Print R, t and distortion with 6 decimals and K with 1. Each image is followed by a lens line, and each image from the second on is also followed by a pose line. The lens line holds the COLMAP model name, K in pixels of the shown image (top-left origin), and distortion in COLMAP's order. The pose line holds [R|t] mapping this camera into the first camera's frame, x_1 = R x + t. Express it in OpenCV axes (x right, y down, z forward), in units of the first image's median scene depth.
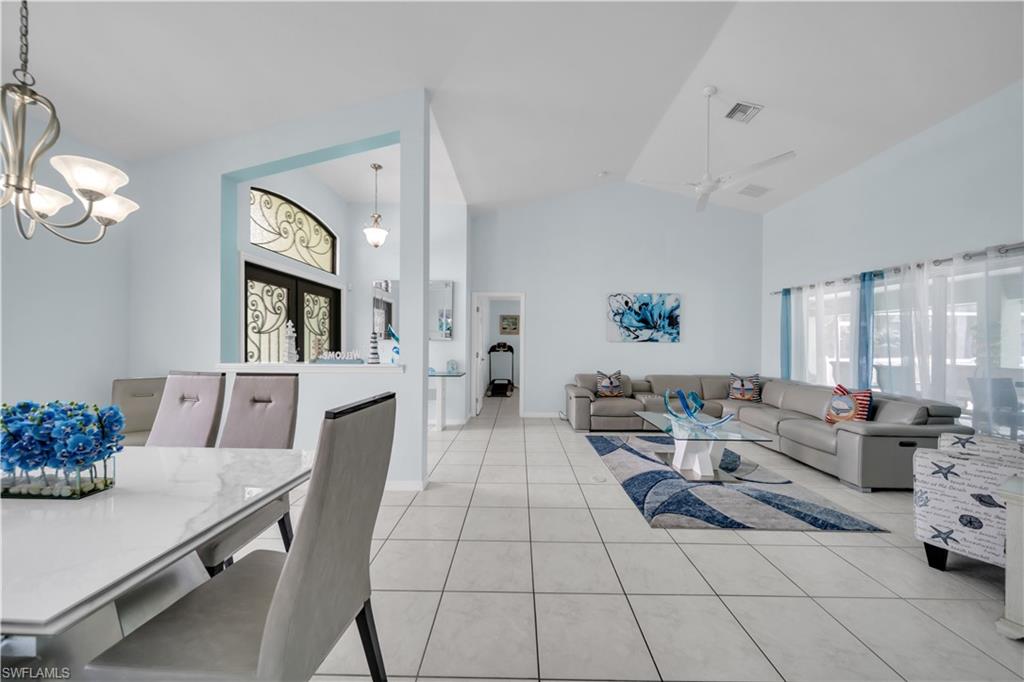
lens RADIAL K [[354.0, 0, 513.9], [0, 354.0, 344.4], [0, 0, 1]] dist [-0.000664, -0.000315]
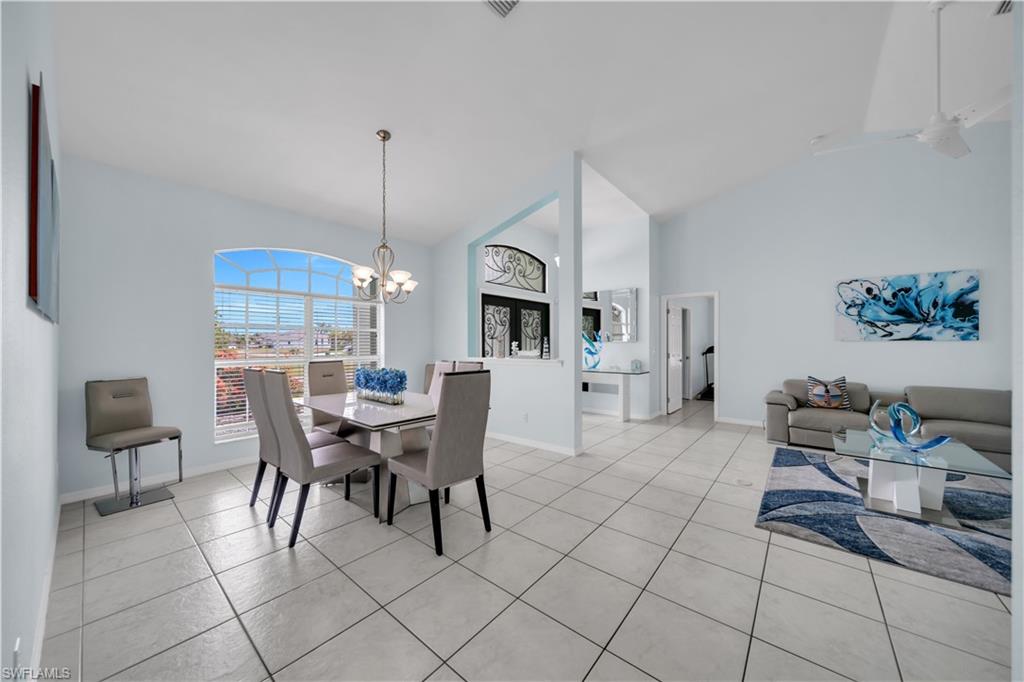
lens RADIAL K [[354.0, 0, 513.9], [0, 354.0, 344.4], [0, 0, 1]] dist [-0.000664, -0.000315]
pose [[0.779739, -0.007495, -0.626060, 0.253837], [0.004282, 0.999969, -0.006639, 0.002817], [0.626090, 0.002495, 0.779747, -0.110103]]
